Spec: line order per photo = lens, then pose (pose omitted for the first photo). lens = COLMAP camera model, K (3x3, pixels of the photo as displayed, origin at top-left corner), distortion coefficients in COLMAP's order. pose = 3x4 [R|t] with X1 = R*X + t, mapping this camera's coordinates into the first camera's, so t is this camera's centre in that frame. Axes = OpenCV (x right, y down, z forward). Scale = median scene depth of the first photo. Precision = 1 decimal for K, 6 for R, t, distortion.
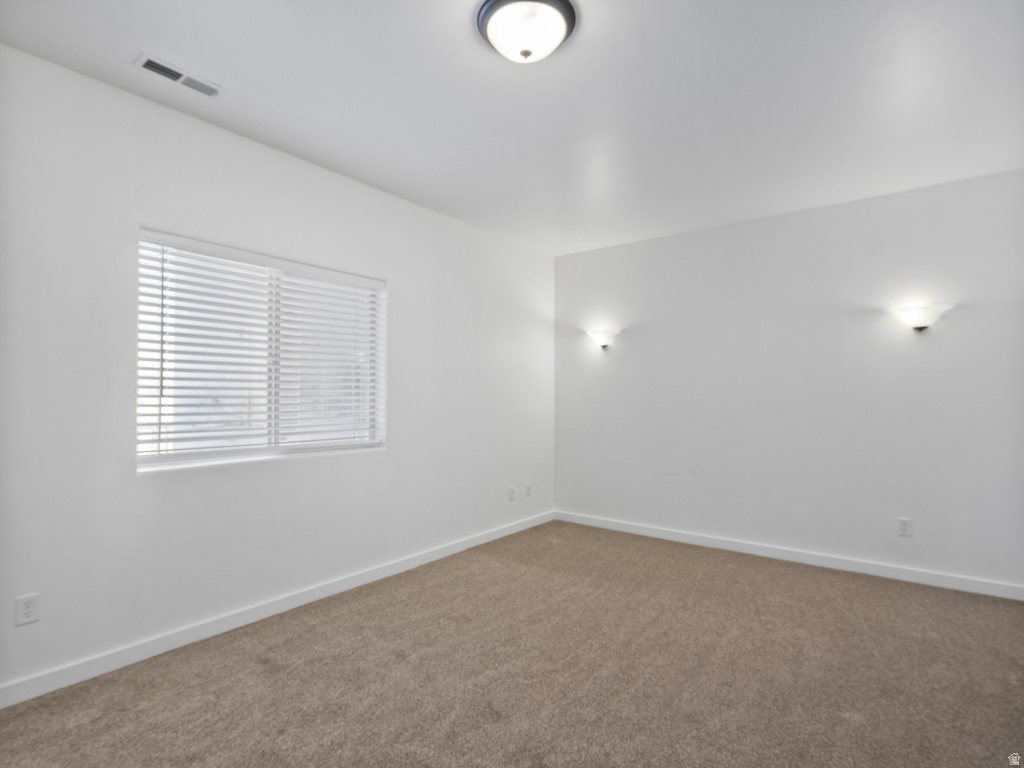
lens RADIAL K [[517.3, 0, 512.8], [0, 517.3, 384.5], [0, 0, 1]] dist [0.000328, 0.001537]
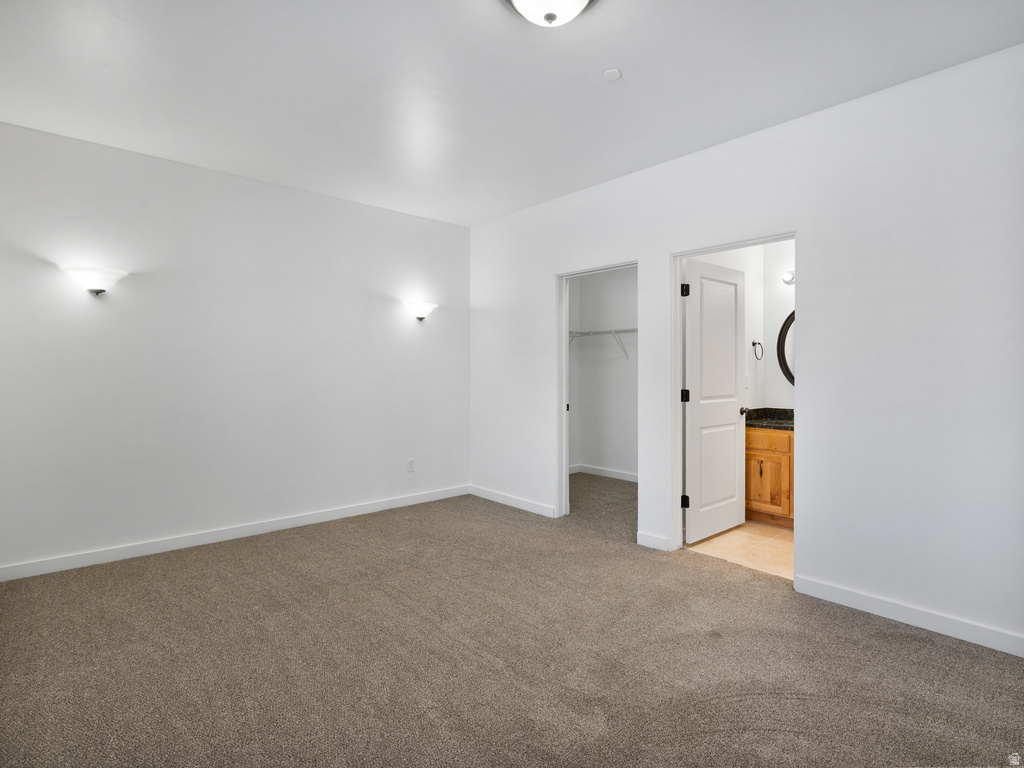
lens RADIAL K [[538.8, 0, 509.2], [0, 538.8, 365.8], [0, 0, 1]] dist [0.001544, 0.000656]
pose [[0.197059, -0.002070, 0.980389, -0.566834], [-0.031131, 0.999480, 0.008368, -0.002183], [-0.979897, -0.032170, 0.196892, 0.483363]]
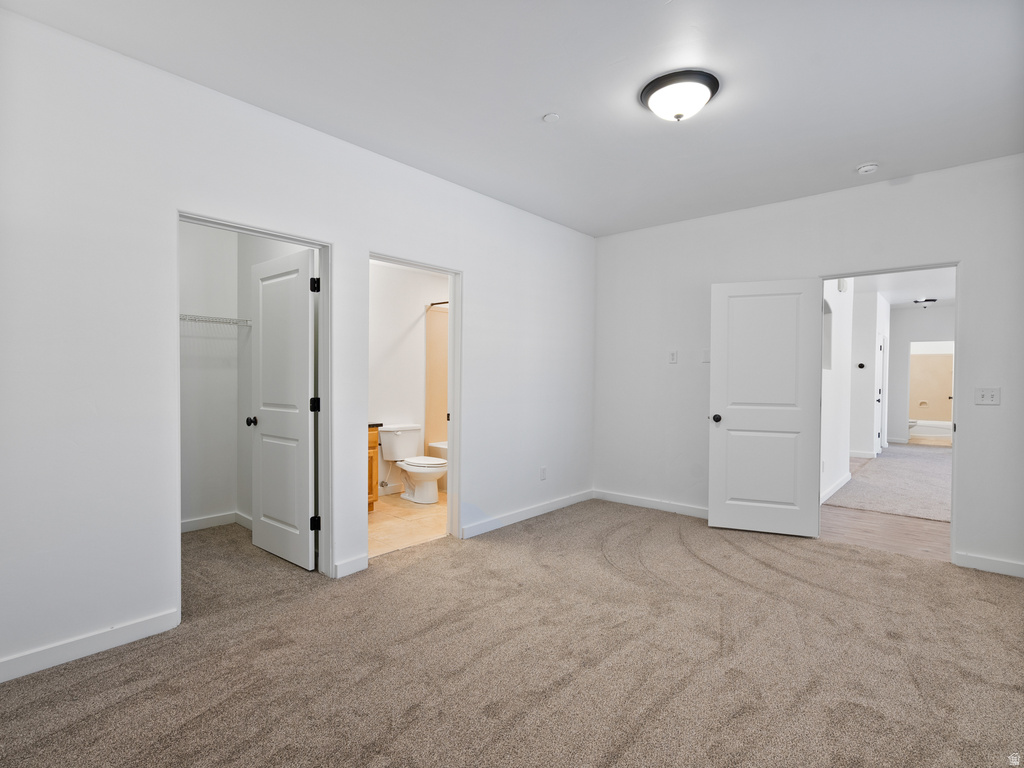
lens RADIAL K [[517.3, 0, 512.8], [0, 517.3, 384.5], [0, 0, 1]] dist [0.000328, 0.001537]
pose [[-0.997809, -0.013967, 0.064665, 0.208151], [-0.015124, 0.999733, -0.017445, 0.032725], [-0.064404, -0.018384, -0.997755, 1.336110]]
